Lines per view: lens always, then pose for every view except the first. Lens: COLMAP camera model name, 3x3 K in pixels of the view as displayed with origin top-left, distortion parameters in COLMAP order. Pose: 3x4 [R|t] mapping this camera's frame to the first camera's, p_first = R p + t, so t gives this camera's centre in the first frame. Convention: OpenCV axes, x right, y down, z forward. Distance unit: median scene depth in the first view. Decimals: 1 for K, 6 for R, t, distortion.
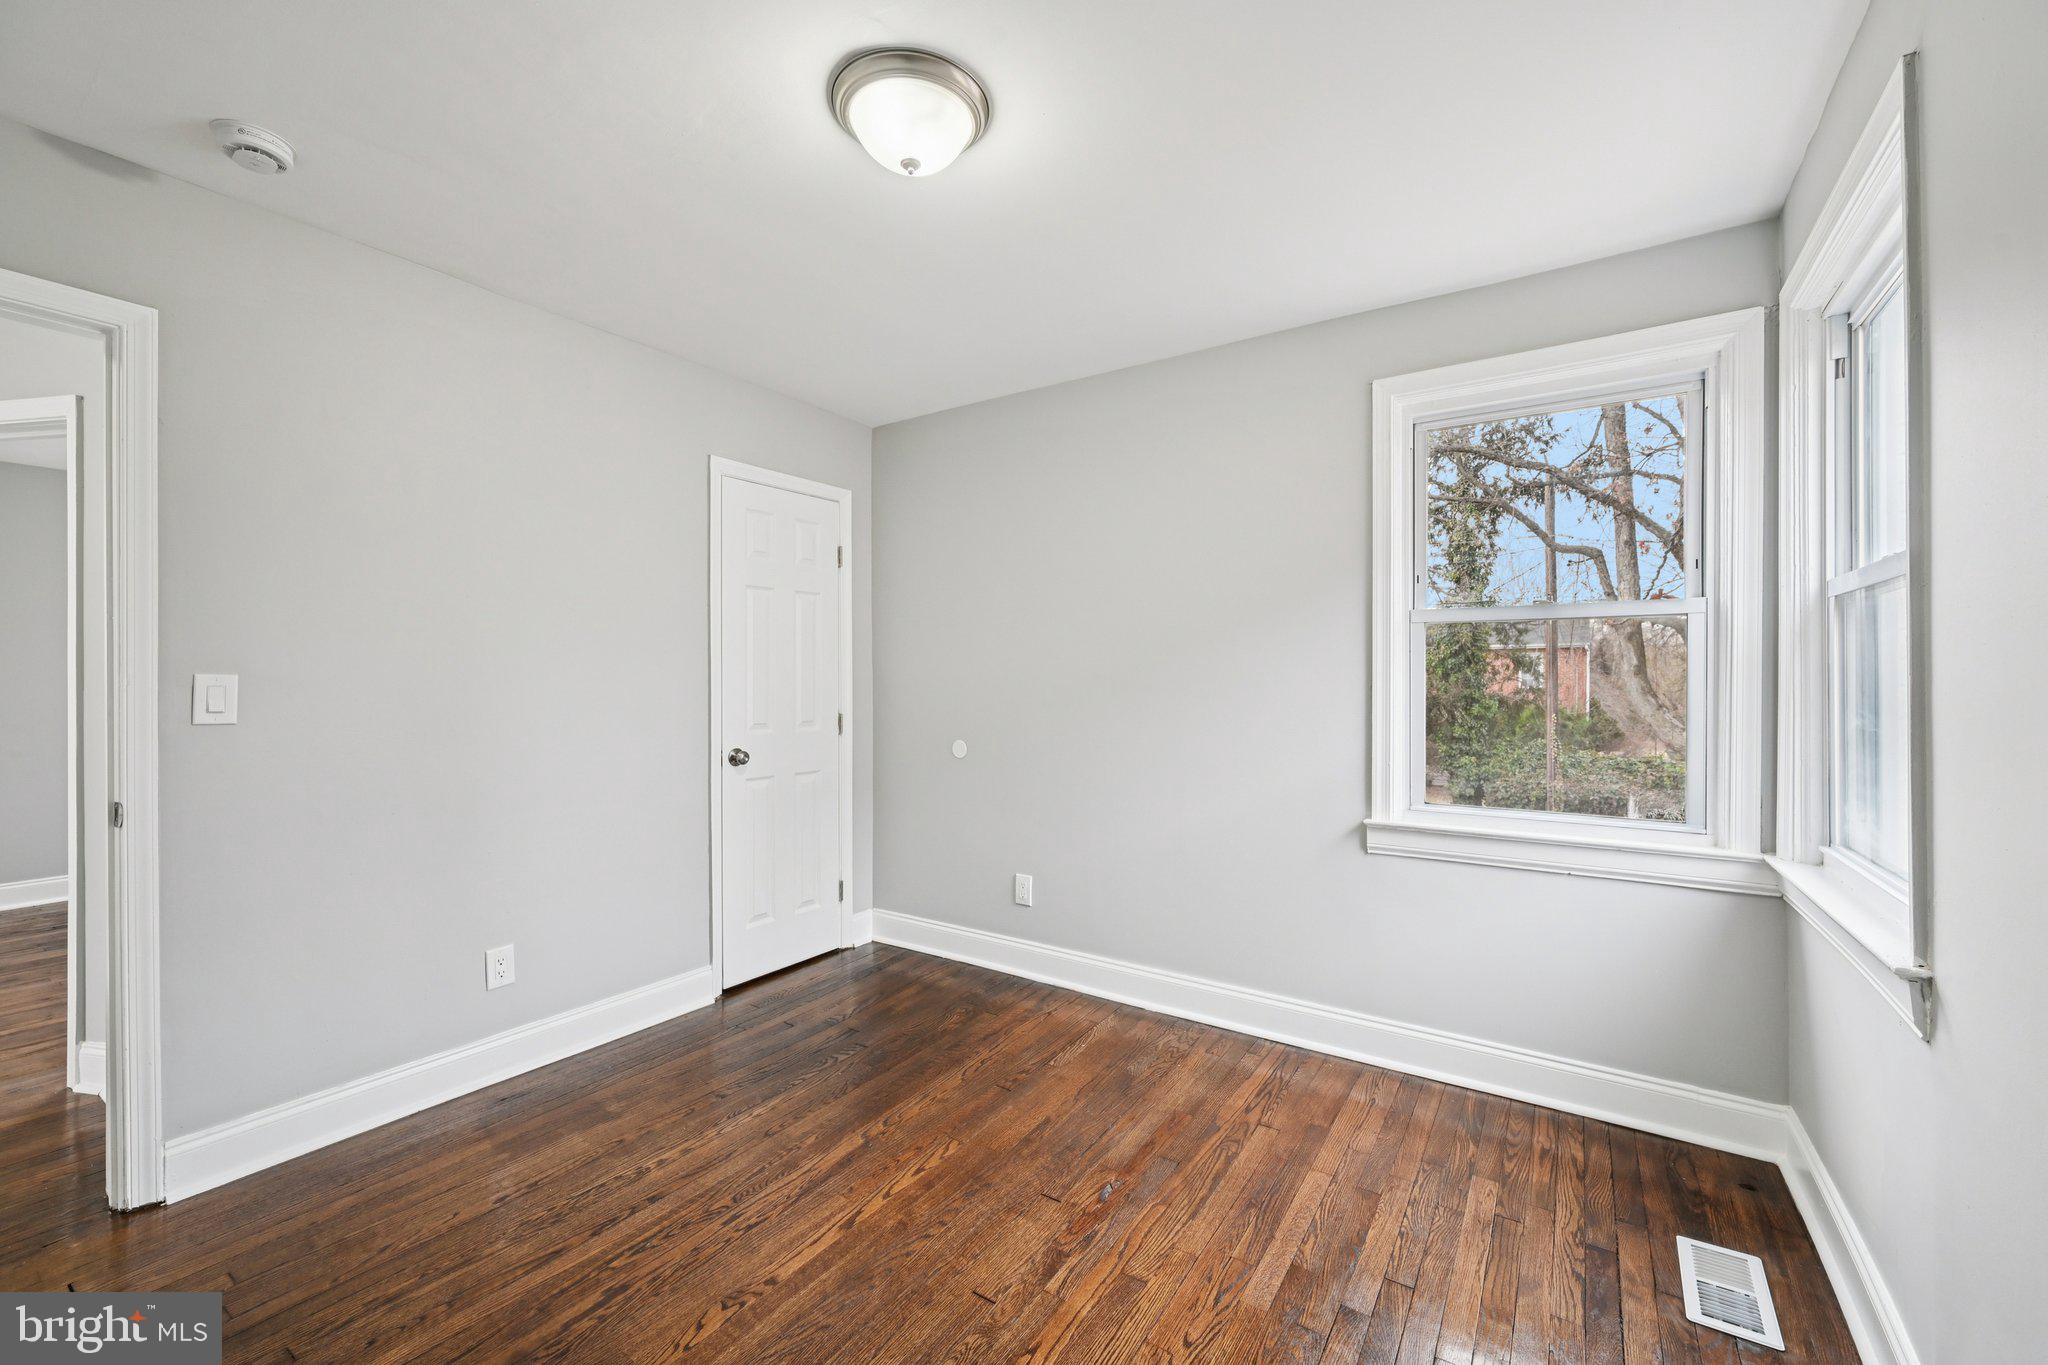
lens RADIAL K [[832.6, 0, 1024.0], [0, 832.6, 682.5], [0, 0, 1]] dist [0.001010, 0.000174]
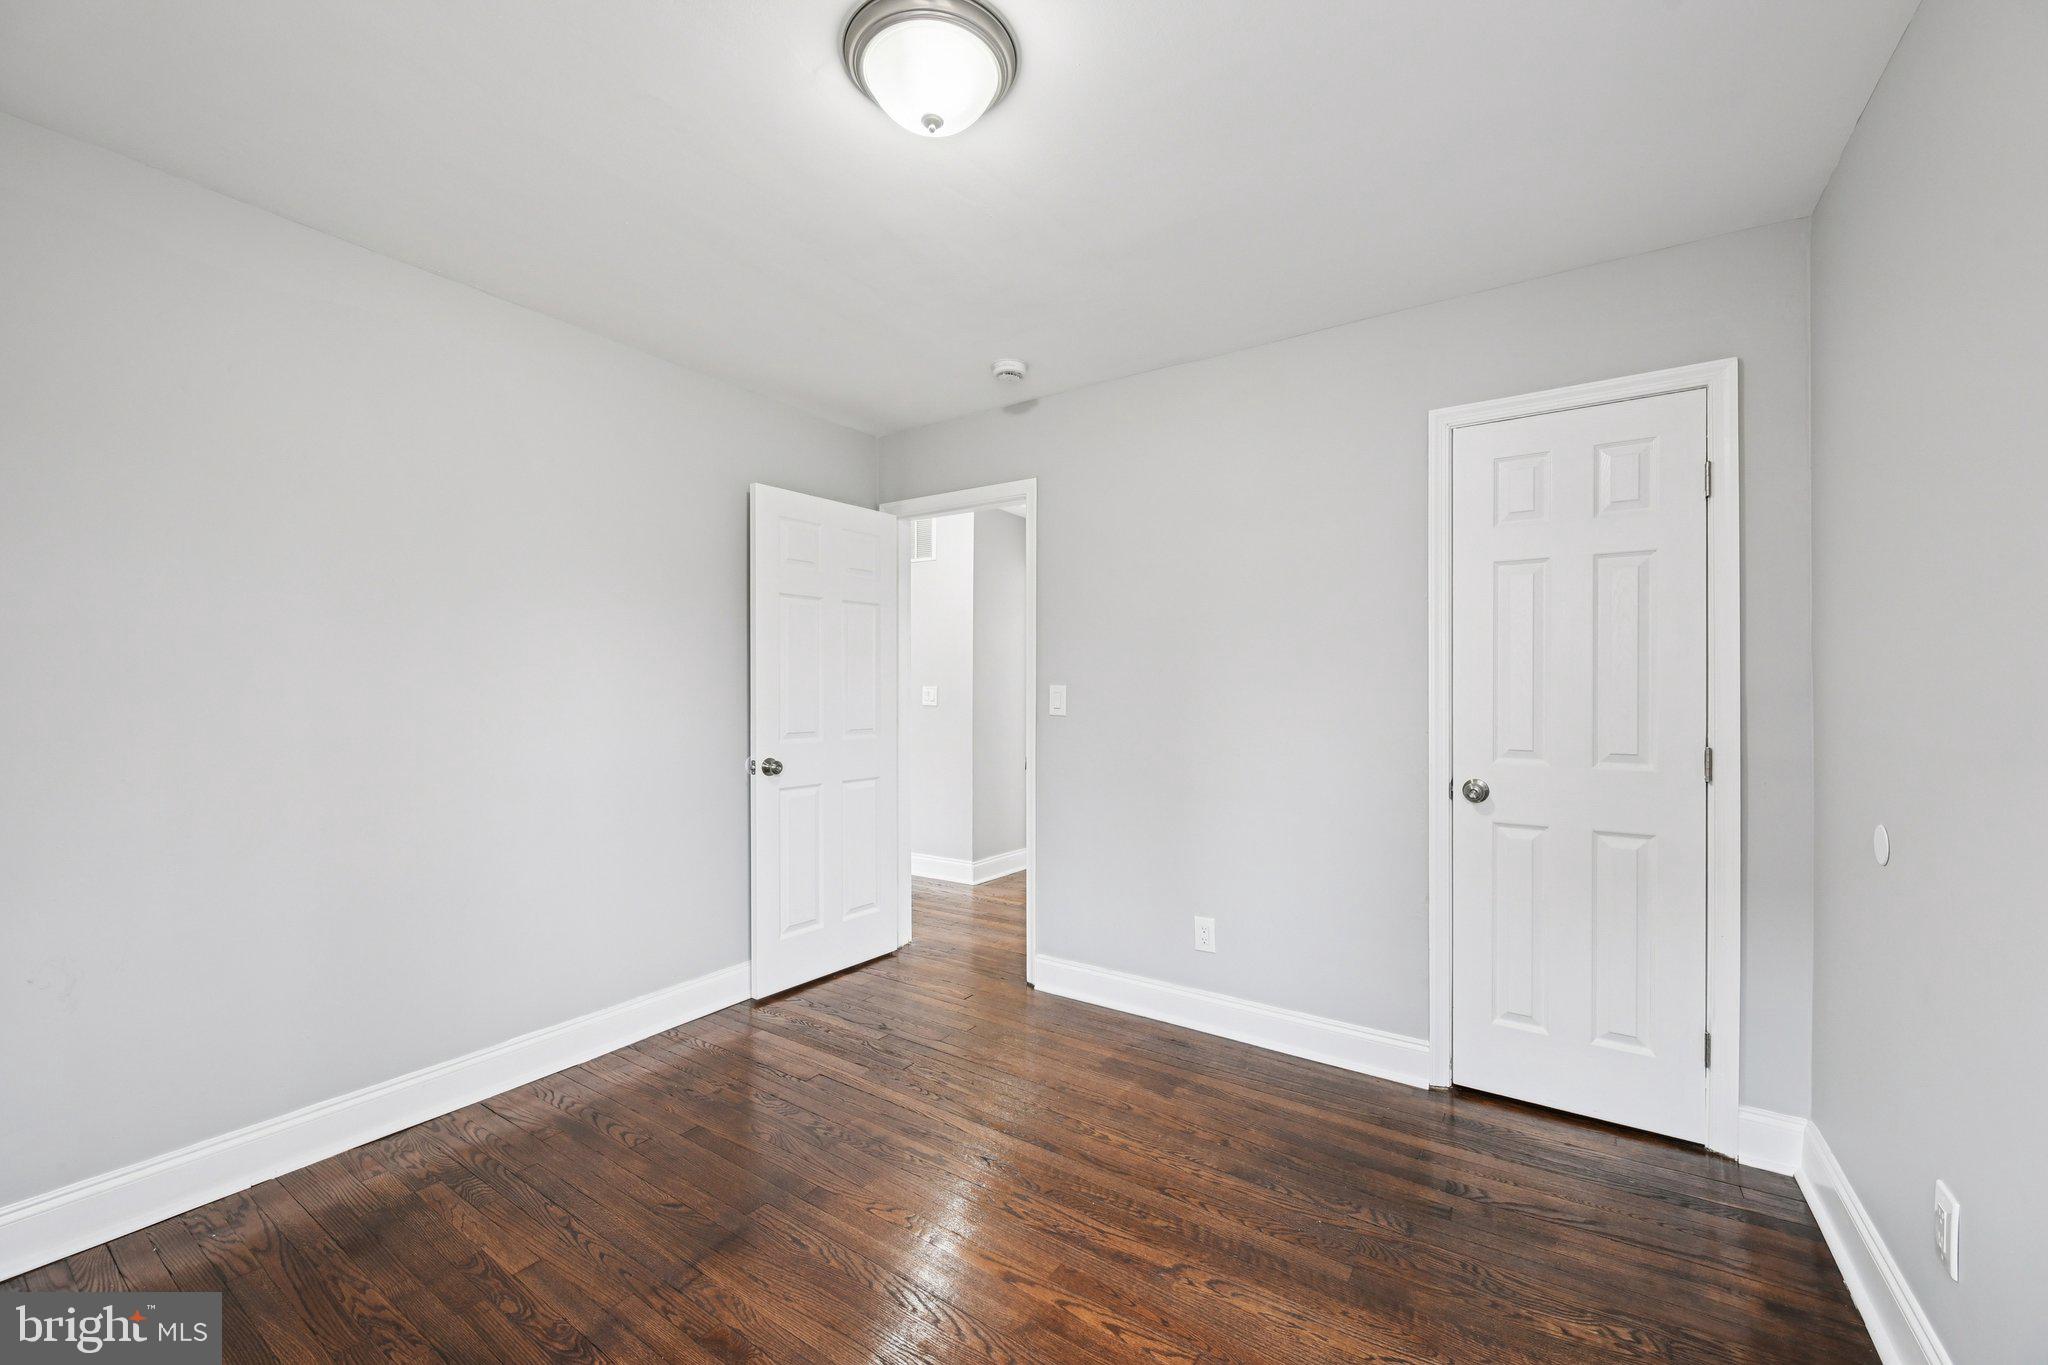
lens RADIAL K [[808.2, 0, 1025.5], [0, 808.2, 689.3], [0, 0, 1]] dist [-0.000836, -0.000098]
pose [[-0.007062, 0.001414, -0.999974, 0.463988], [-0.004749, 0.999988, 0.001447, -0.002755], [0.999964, 0.004759, -0.007056, 0.690861]]
